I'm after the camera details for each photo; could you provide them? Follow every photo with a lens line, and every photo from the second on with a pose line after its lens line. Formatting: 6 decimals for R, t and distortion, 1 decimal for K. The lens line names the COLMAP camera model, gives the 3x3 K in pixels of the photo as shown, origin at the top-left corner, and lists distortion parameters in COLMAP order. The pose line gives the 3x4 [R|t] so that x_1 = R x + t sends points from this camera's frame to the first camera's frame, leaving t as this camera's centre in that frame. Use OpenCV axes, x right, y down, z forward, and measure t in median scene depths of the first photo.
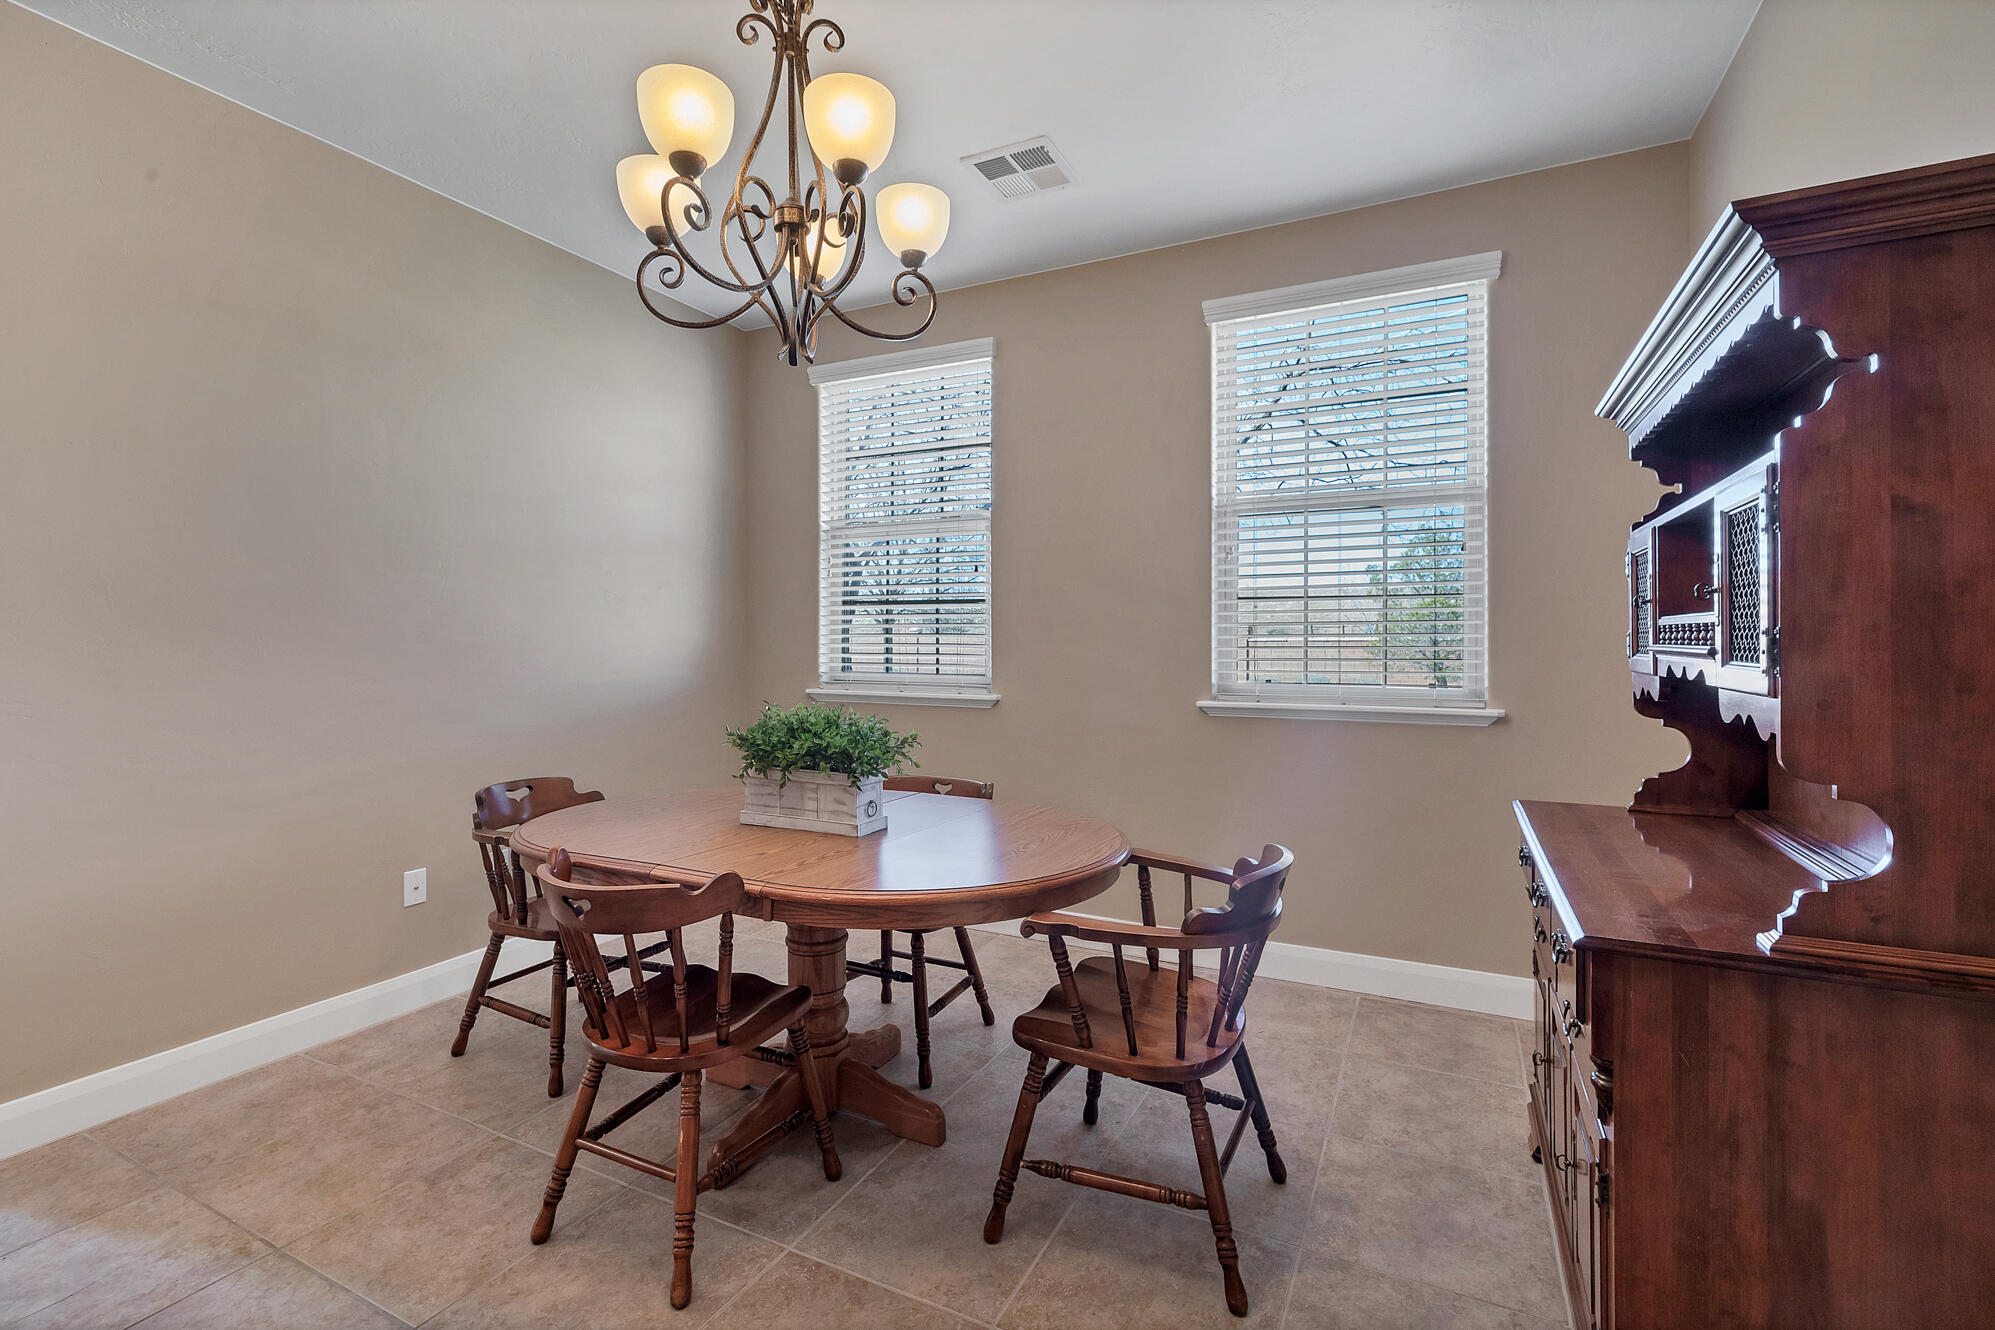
lens RADIAL K [[892.4, 0, 992.2], [0, 892.4, 637.3], [0, 0, 1]] dist [0.001044, -0.000039]
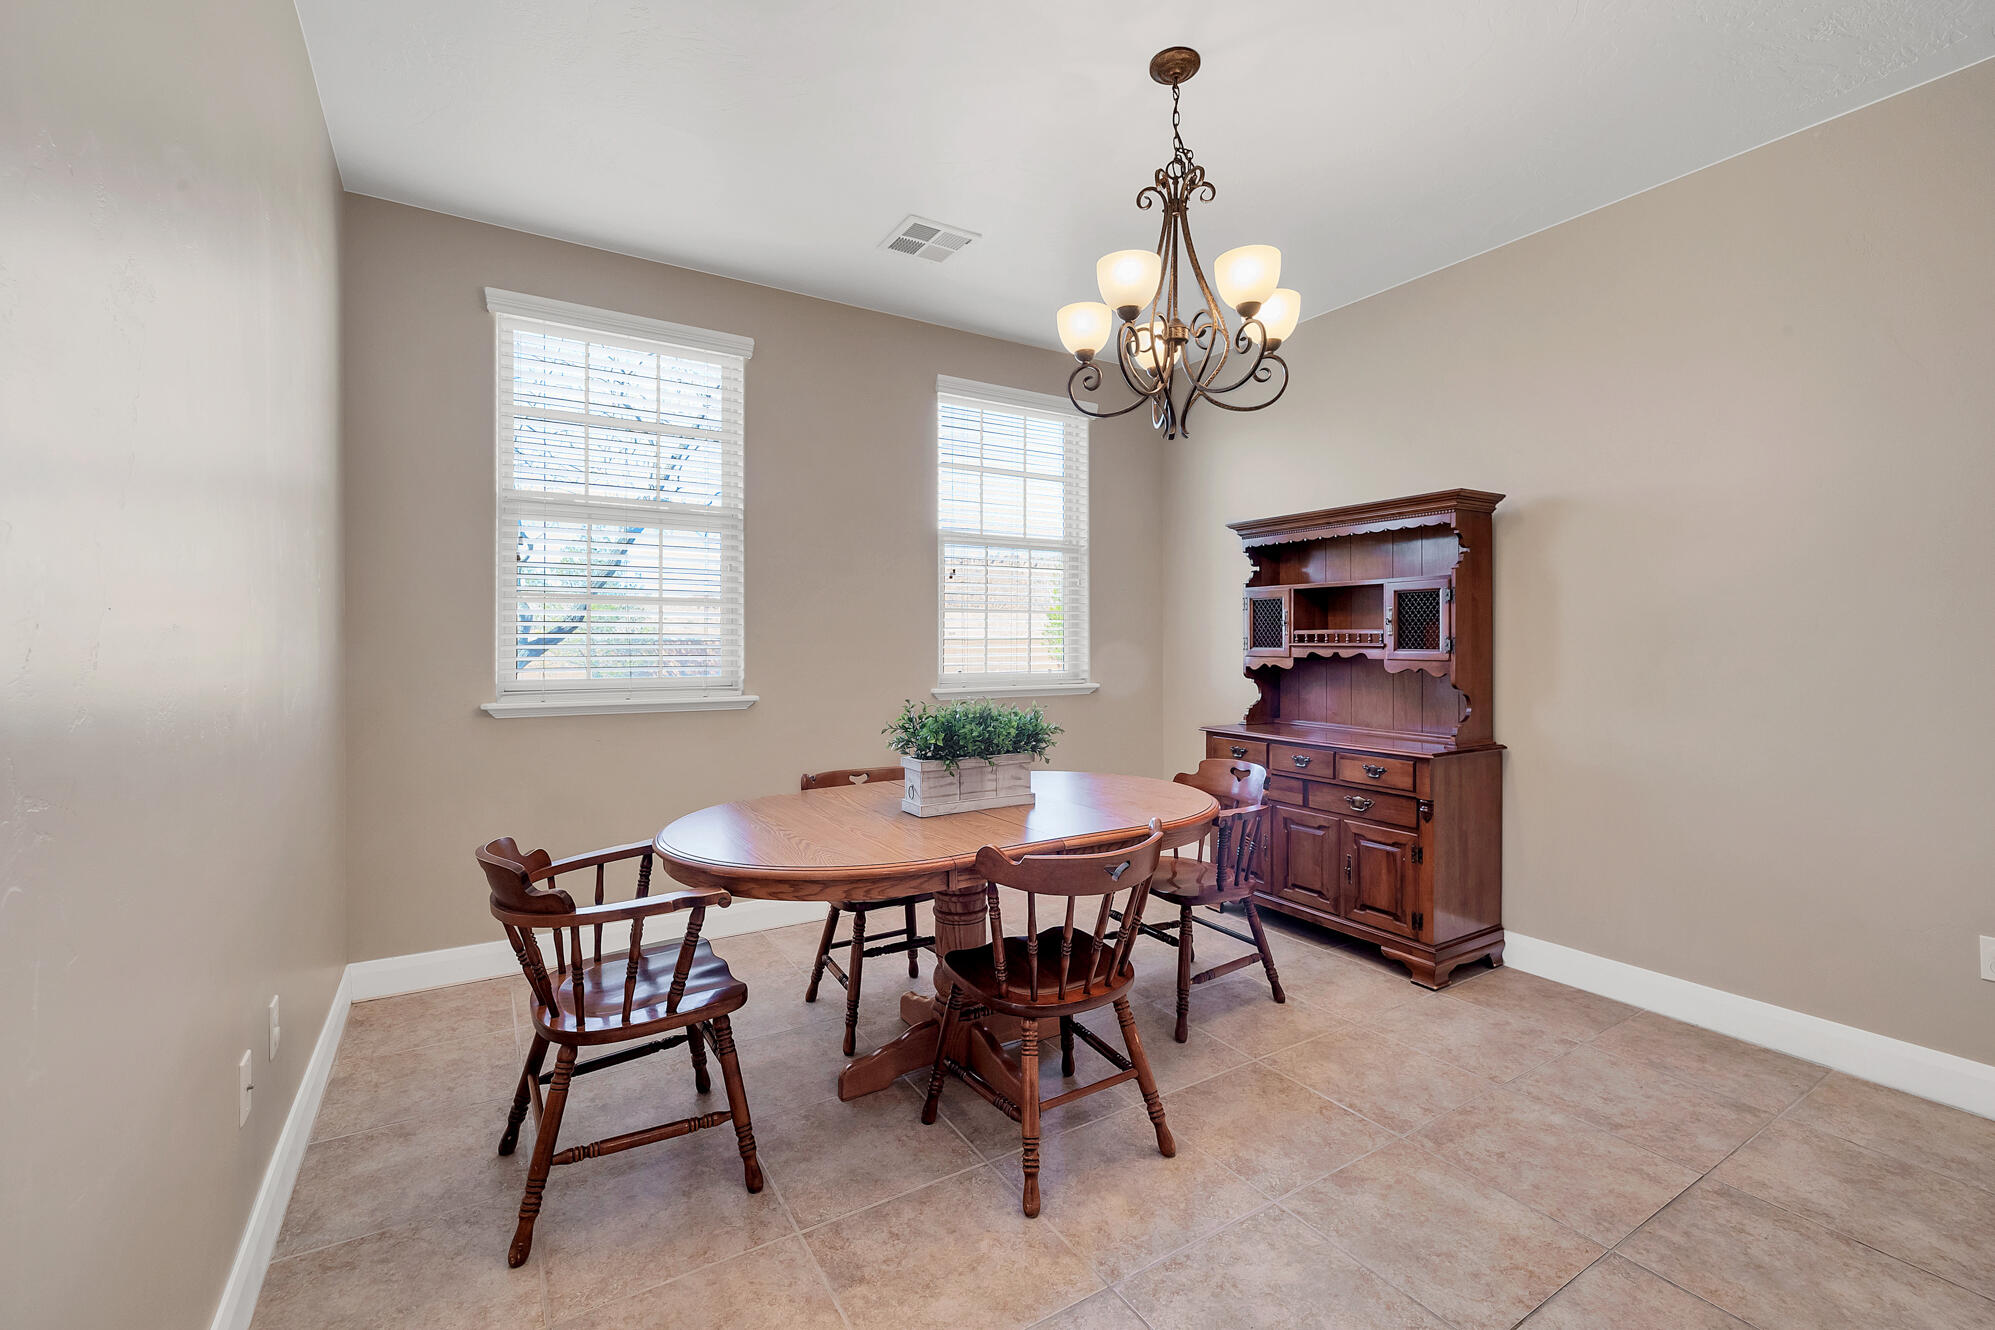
lens RADIAL K [[875.6, 0, 1005.5], [0, 875.6, 642.4], [0, 0, 1]] dist [0.000063, -0.000419]
pose [[0.505602, -0.001279, 0.862766, -1.120933], [-0.003831, 0.999986, 0.003727, 0.000633], [-0.862759, -0.005190, 0.505589, 0.405792]]
